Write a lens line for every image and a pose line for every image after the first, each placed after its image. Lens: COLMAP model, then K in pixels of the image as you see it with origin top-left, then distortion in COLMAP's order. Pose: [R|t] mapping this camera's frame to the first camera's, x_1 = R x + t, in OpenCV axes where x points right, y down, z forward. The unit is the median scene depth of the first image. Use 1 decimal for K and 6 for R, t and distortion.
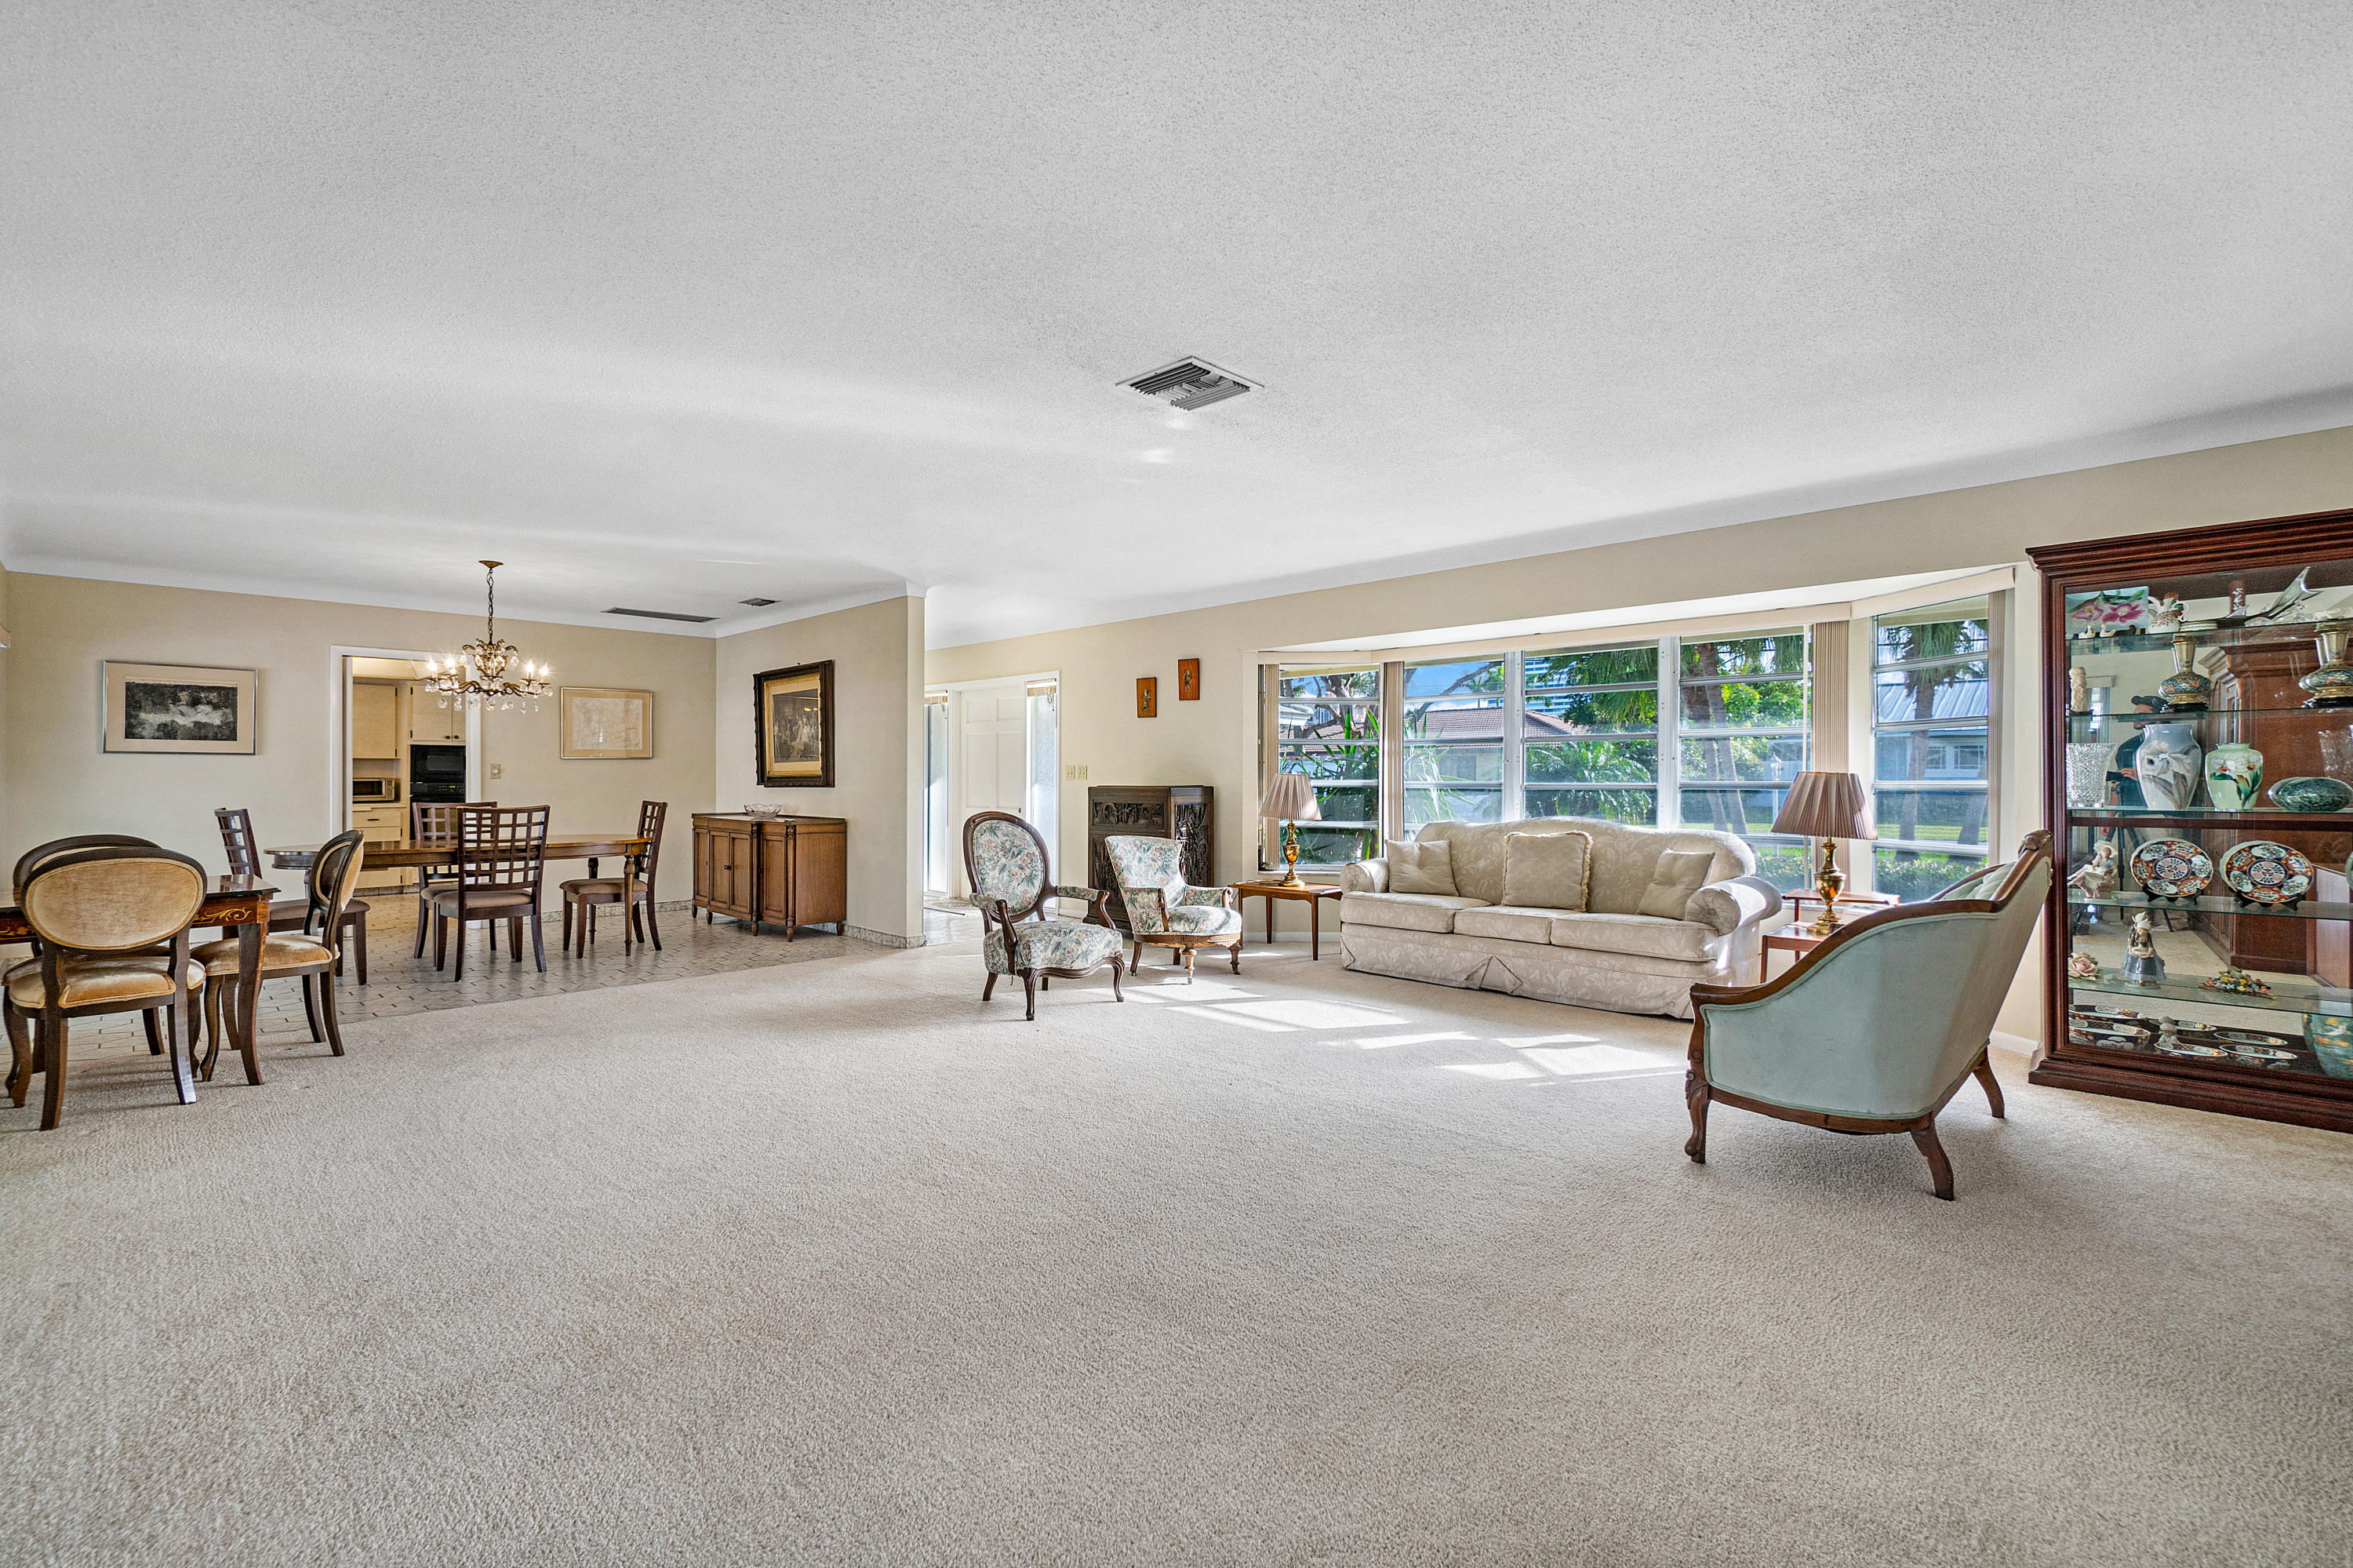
lens RADIAL K [[1044.0, 0, 1176.5], [0, 1044.0, 784.0], [0, 0, 1]] dist [0.002606, 0.000716]
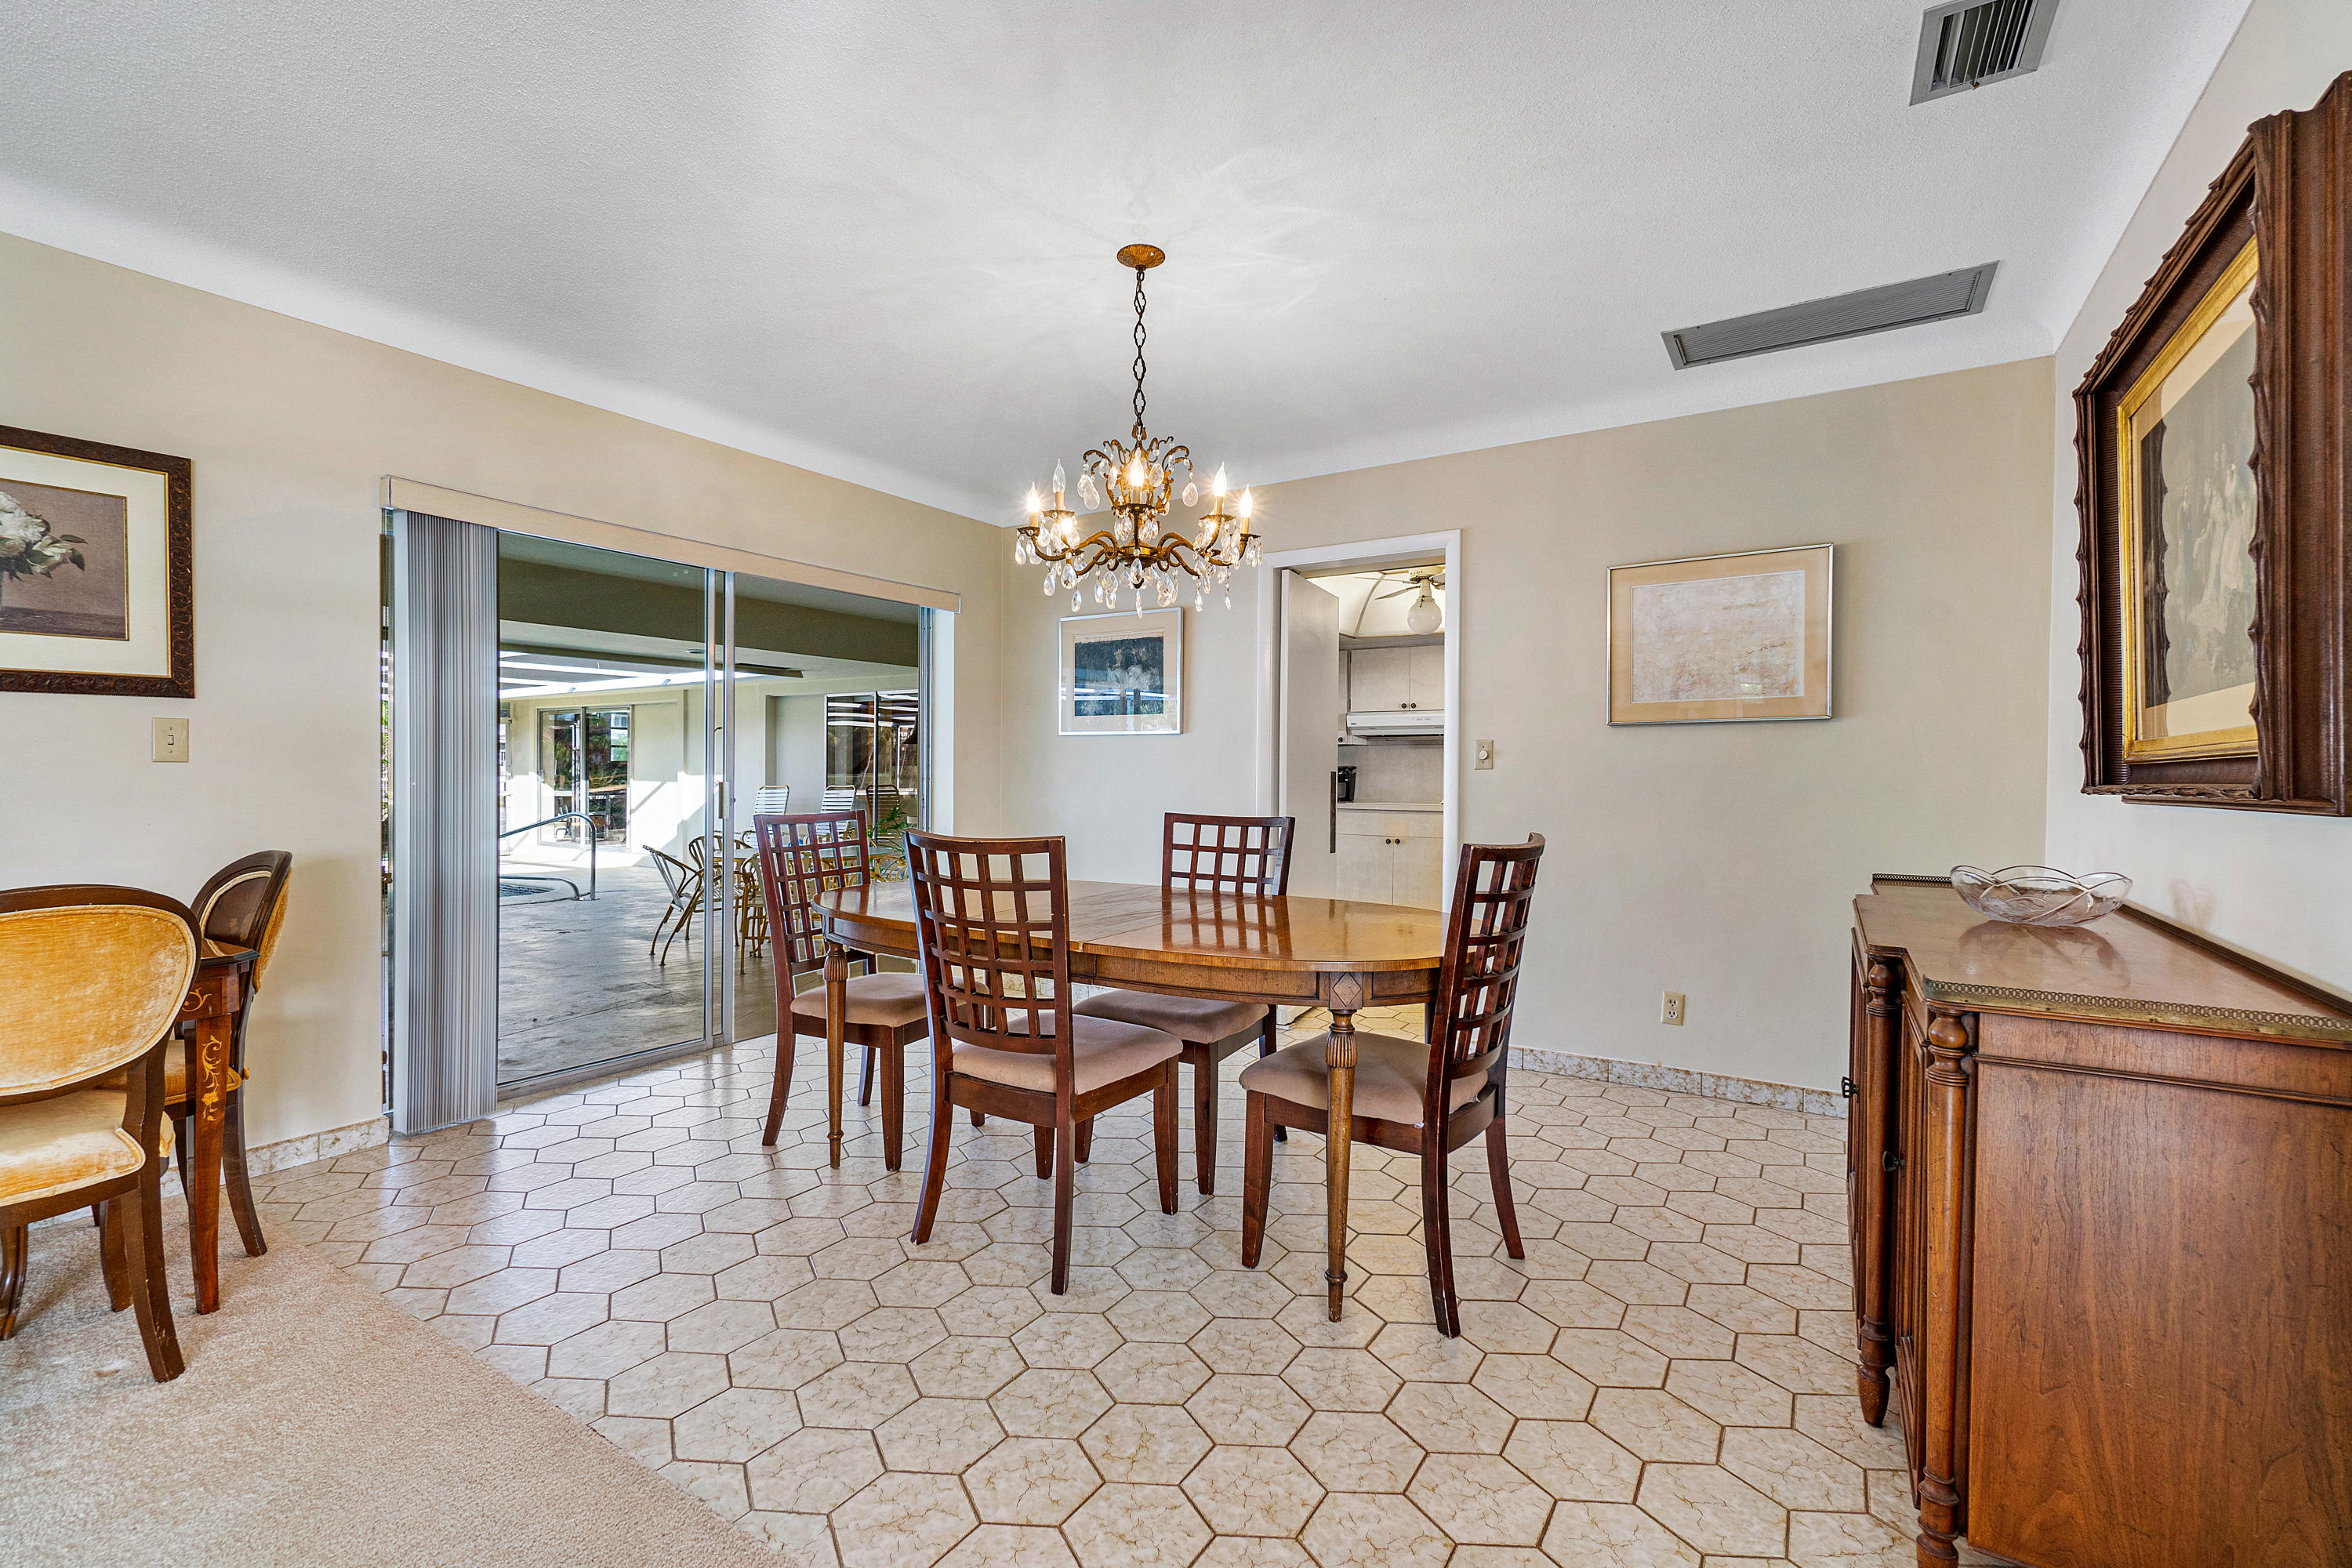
lens RADIAL K [[1035.5, 0, 1146.1], [0, 1035.5, 772.3], [0, 0, 1]] dist [0.002808, 0.000270]
pose [[0.212145, 0.001211, -0.977237, -0.233587], [-0.014930, 0.999887, -0.002002, -0.000650], [0.977124, 0.015015, 0.212139, 0.870535]]
